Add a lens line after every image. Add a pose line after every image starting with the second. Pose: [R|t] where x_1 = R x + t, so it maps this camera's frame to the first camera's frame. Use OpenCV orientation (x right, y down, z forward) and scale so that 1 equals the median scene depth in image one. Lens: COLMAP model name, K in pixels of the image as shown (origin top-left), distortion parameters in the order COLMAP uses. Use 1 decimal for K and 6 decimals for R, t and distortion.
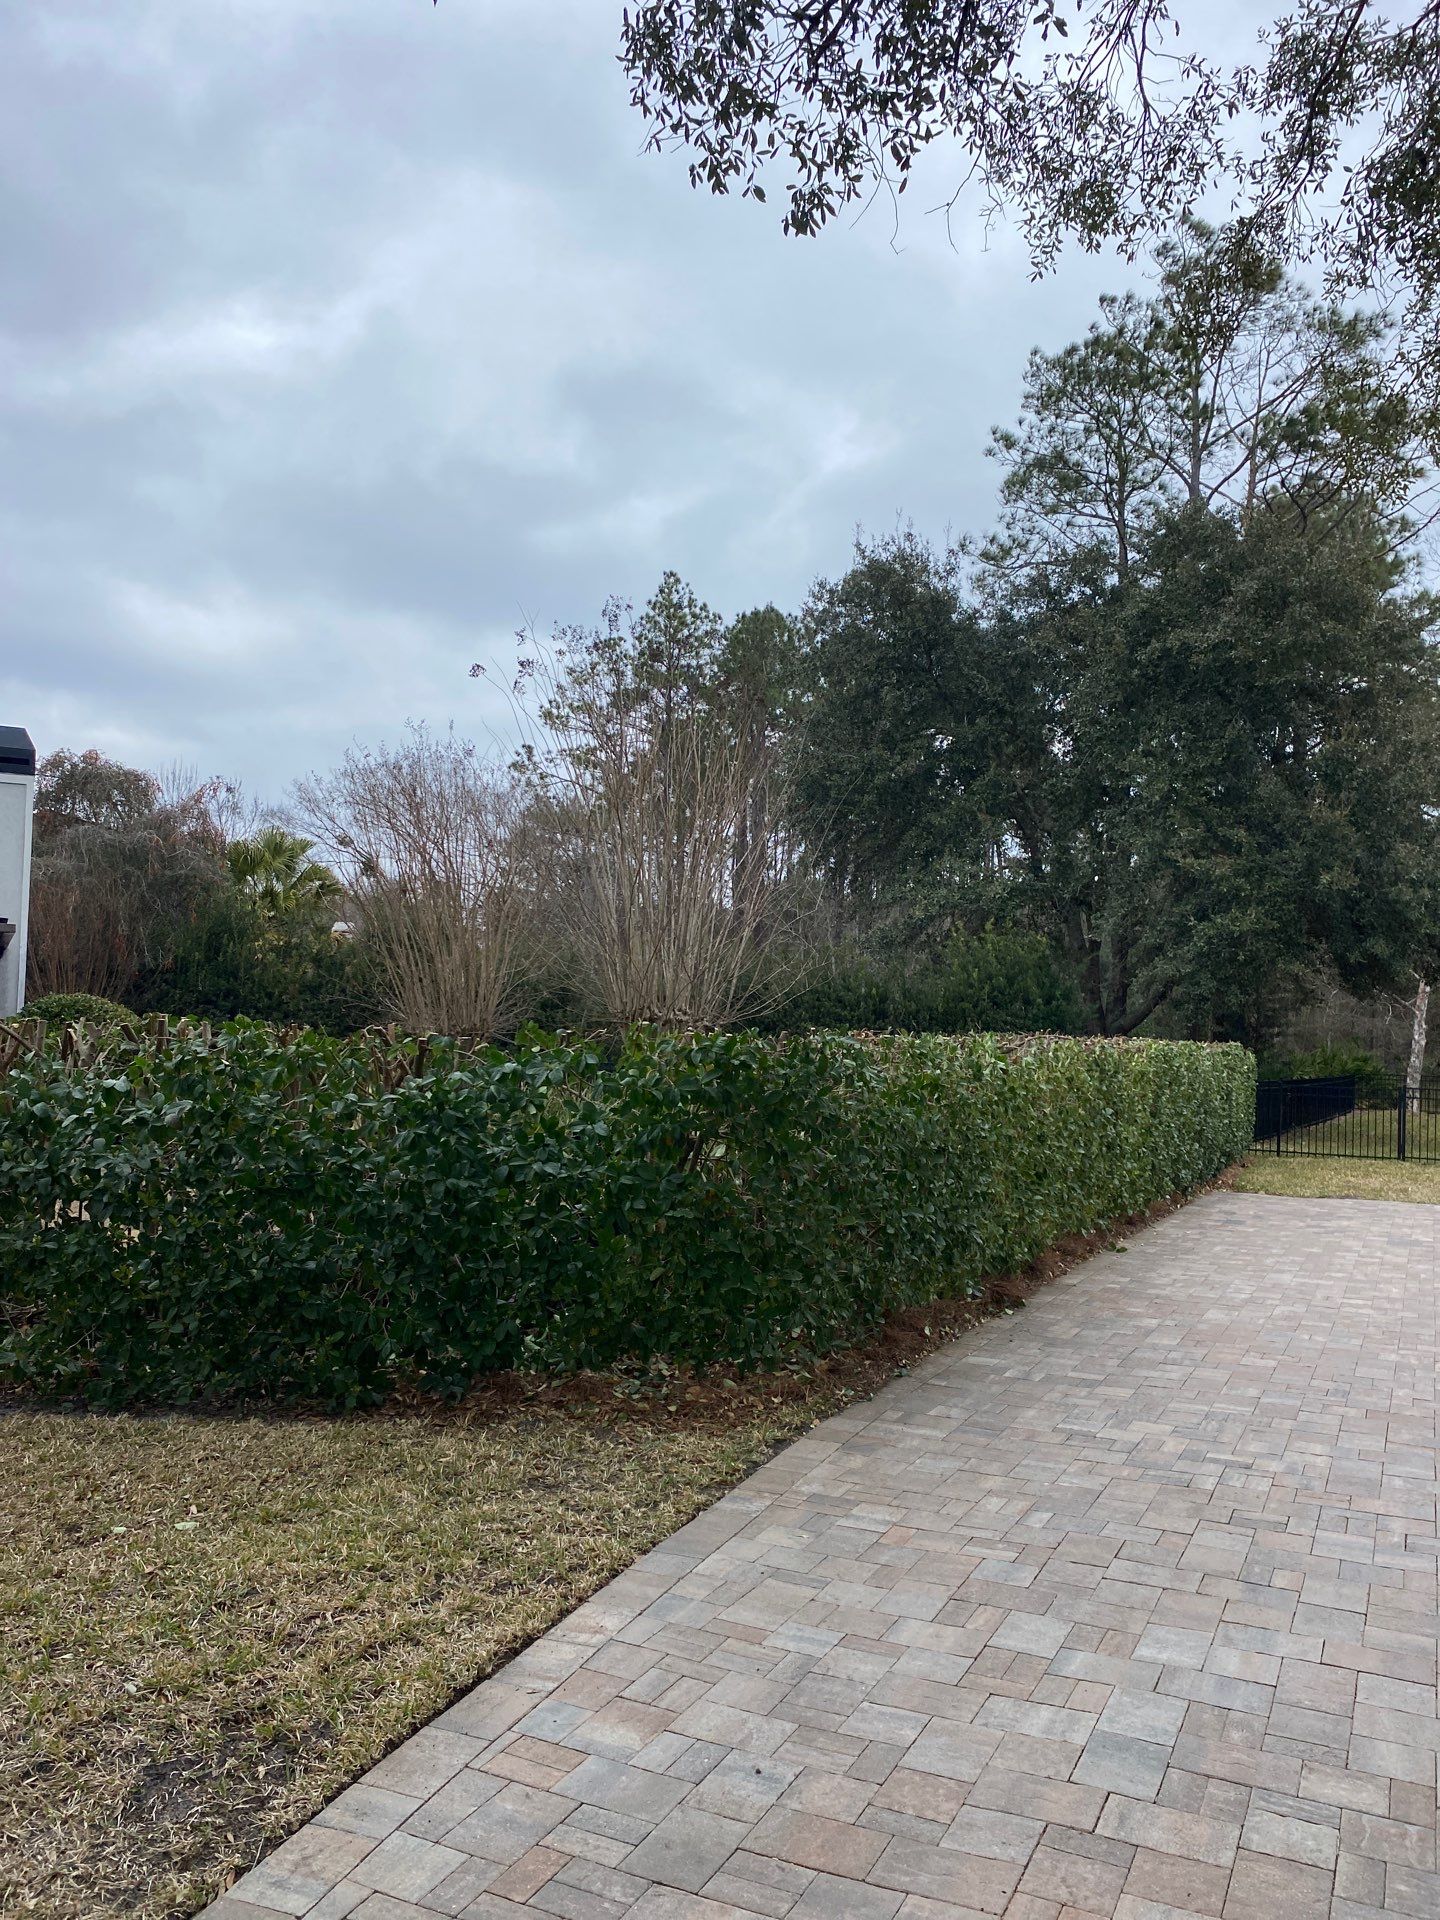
lens RADIAL K [[1461.8, 0, 746.6], [0, 1461.8, 964.1], [0, 0, 1]] dist [0.027593, -0.031094]
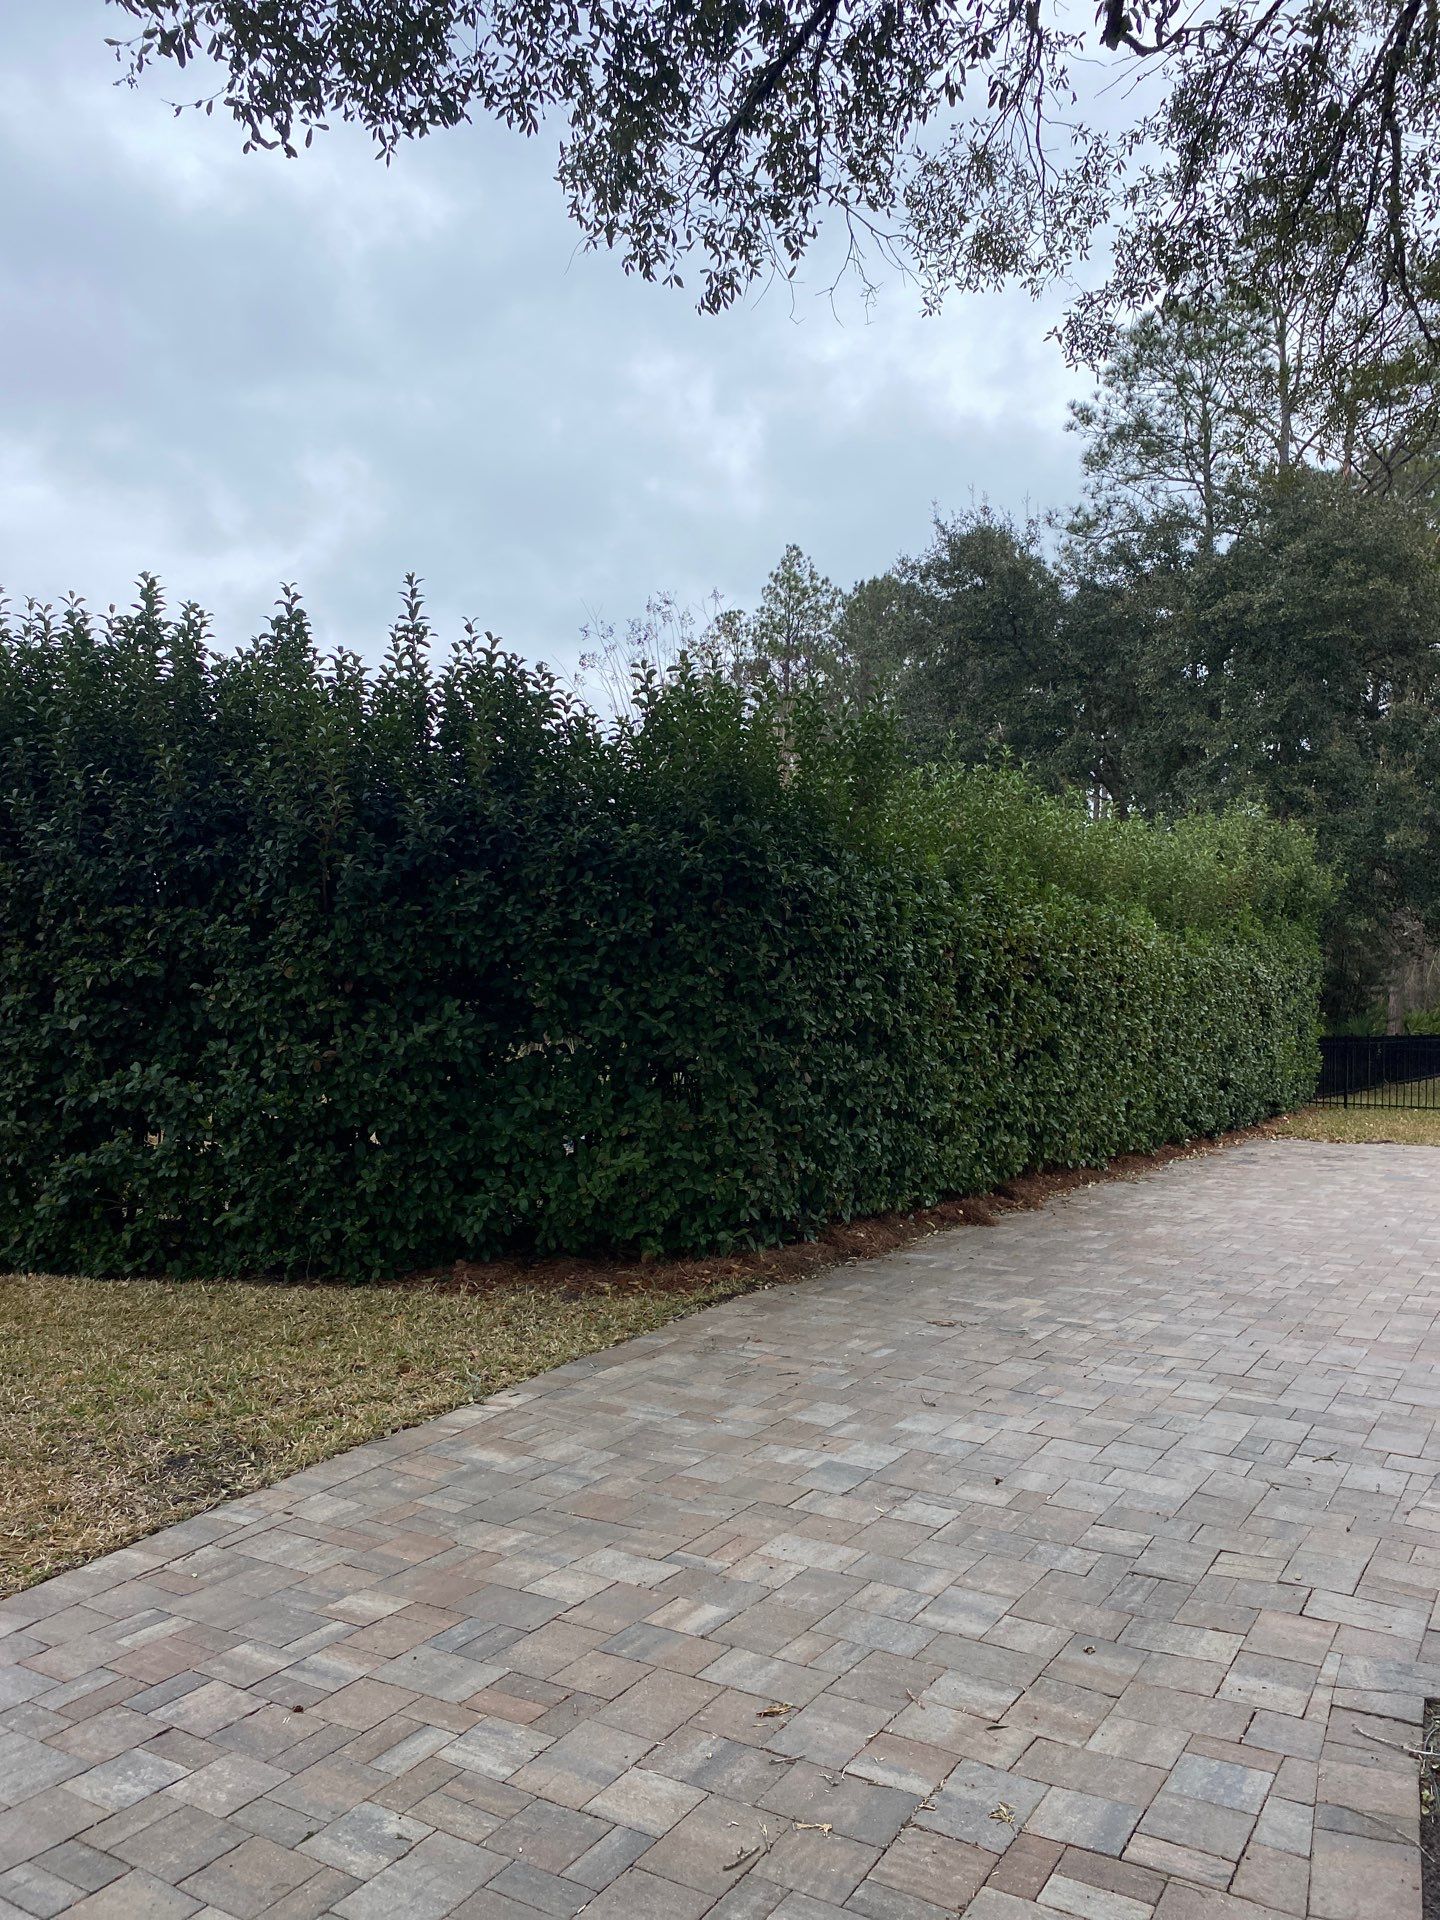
lens RADIAL K [[1461.8, 0, 746.6], [0, 1461.8, 964.1], [0, 0, 1]] dist [0.027593, -0.031094]
pose [[0.995496, -0.013371, -0.093851, 0.105266], [0.015370, 0.999669, 0.020617, 0.006737], [0.093544, -0.021966, 0.995373, -0.136121]]
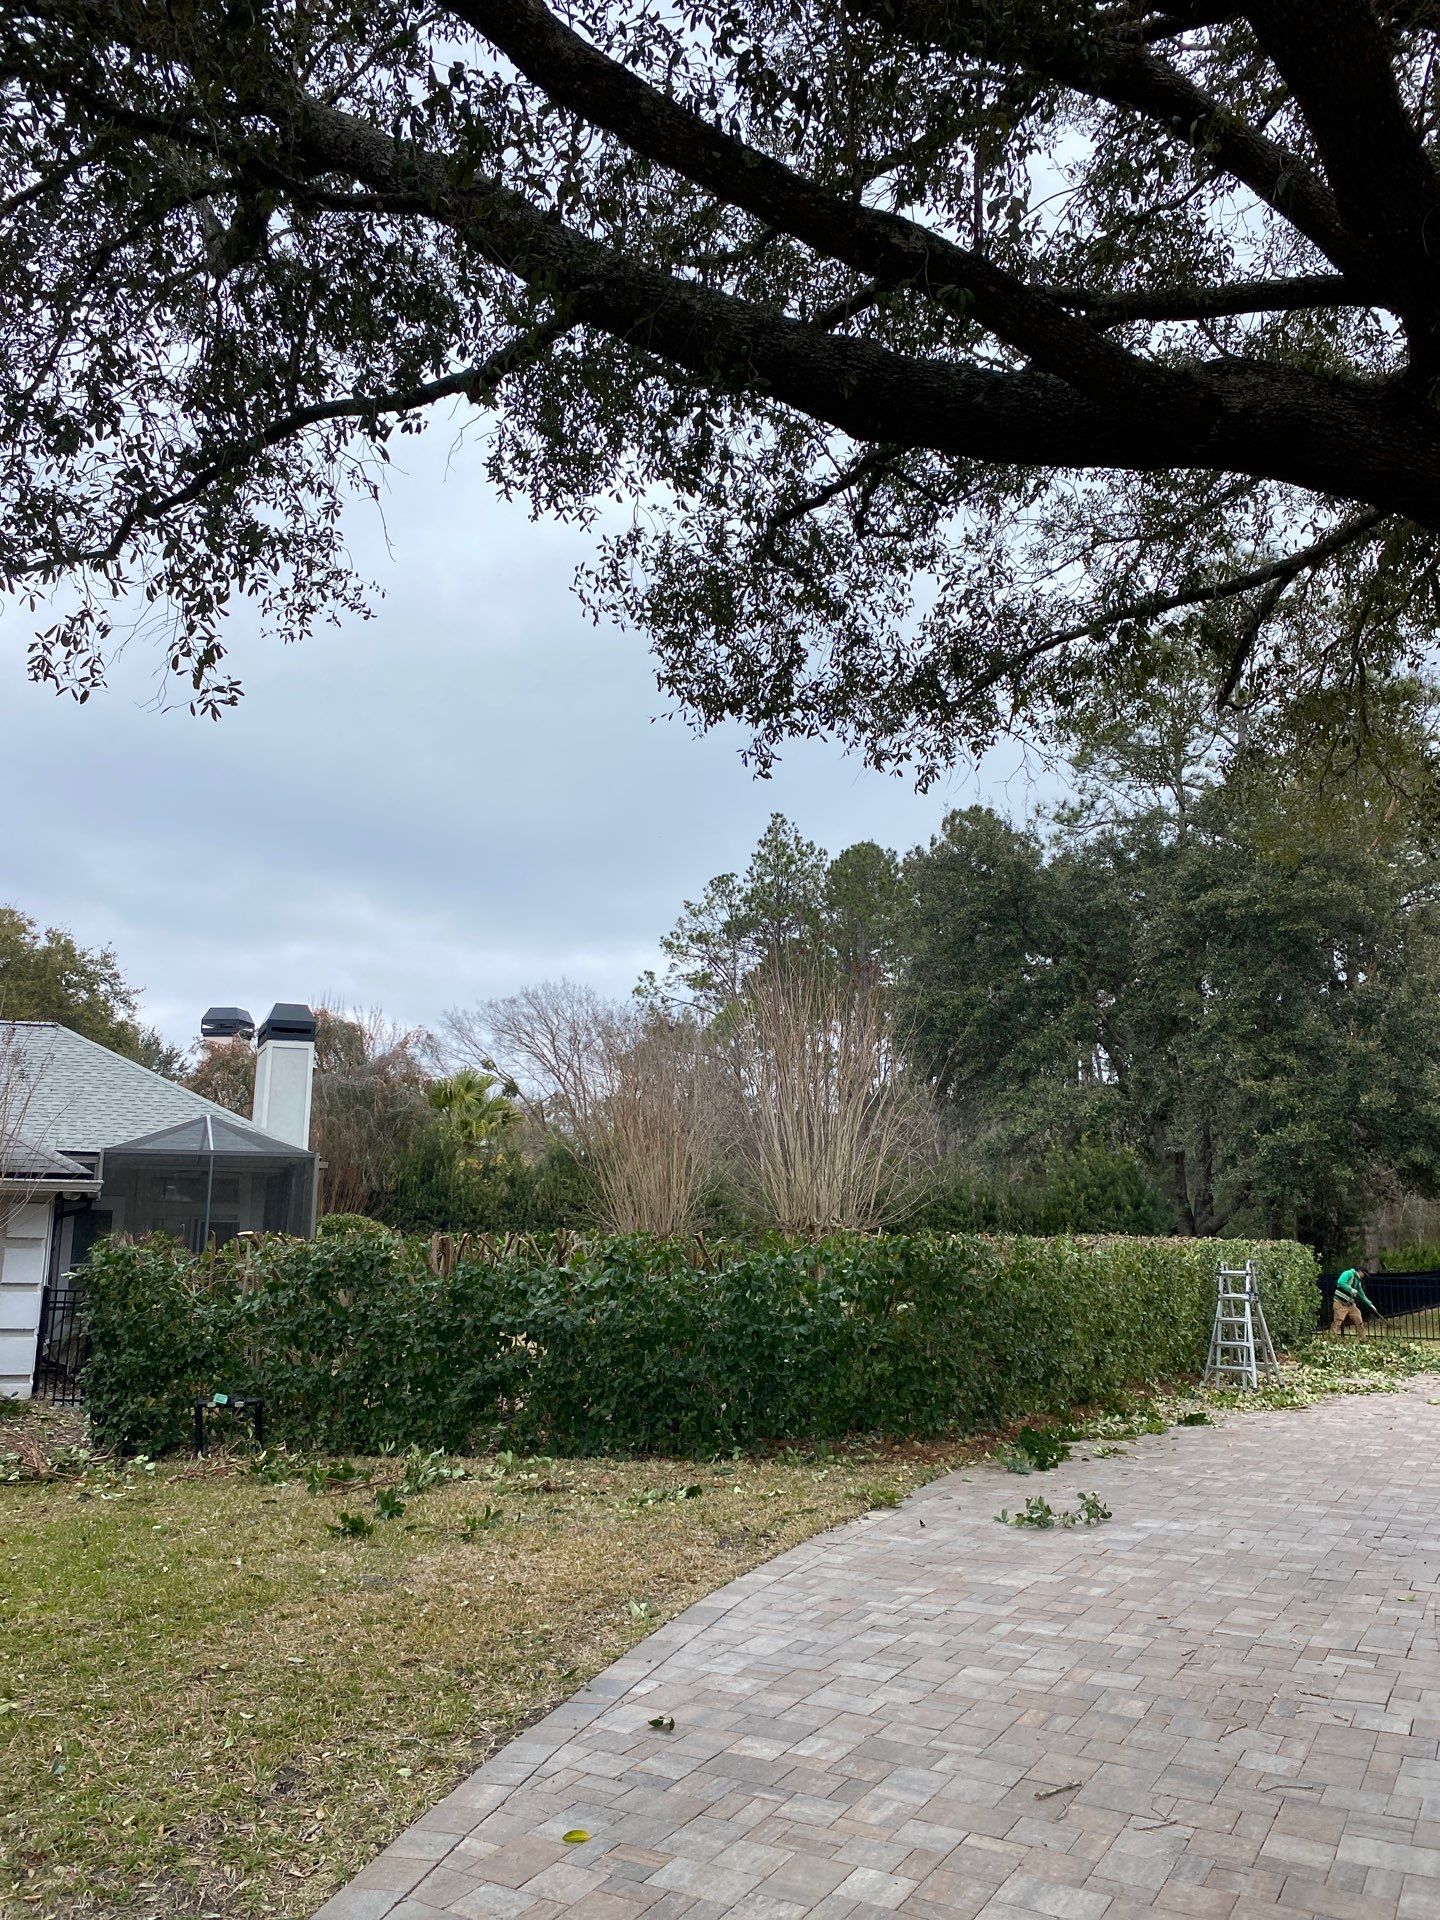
lens RADIAL K [[1447.6, 0, 704.4], [0, 1447.6, 985.7], [0, 0, 1]] dist [0.024542, -0.024476]
pose [[0.995091, -0.029623, -0.094424, -0.055925], [0.017686, 0.992020, -0.124833, -0.026072], [0.097368, 0.122550, 0.987675, -0.520067]]
